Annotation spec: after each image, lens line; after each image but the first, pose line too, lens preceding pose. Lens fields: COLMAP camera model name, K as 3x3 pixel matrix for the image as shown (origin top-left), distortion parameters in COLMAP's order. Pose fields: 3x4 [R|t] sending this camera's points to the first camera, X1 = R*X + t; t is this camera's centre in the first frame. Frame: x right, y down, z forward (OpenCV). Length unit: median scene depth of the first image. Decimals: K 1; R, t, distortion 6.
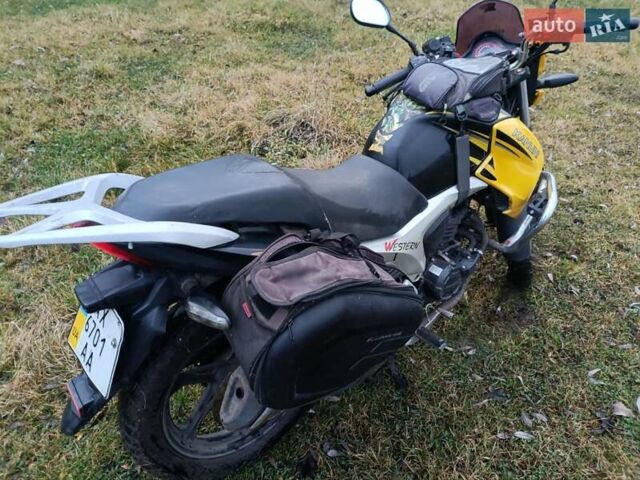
lens RADIAL K [[462.1, 0, 320.2], [0, 462.1, 235.2], [0, 0, 1]] dist [0.035061, -0.040379]
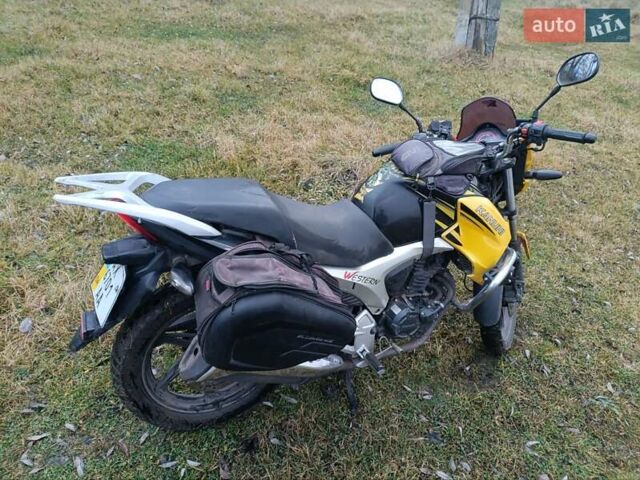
lens RADIAL K [[458.6, 0, 320.0], [0, 458.6, 240.0], [0, 0, 1]] dist [0.094373, -0.157864]
pose [[0.964354, 0.217105, -0.151282, 0.207995], [-0.229224, 0.971017, -0.067695, 0.028308], [0.132201, 0.099959, 0.986170, -0.198138]]
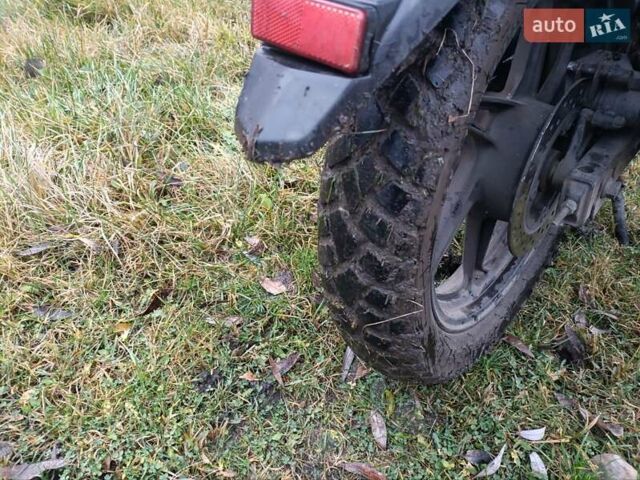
lens RADIAL K [[462.1, 0, 320.2], [0, 462.1, 235.2], [0, 0, 1]] dist [0.035061, -0.040379]
pose [[0.985967, -0.047299, 0.160103, -0.396443], [0.042061, 0.998468, 0.035951, 0.328211], [-0.161558, -0.028713, 0.986445, 0.513541]]
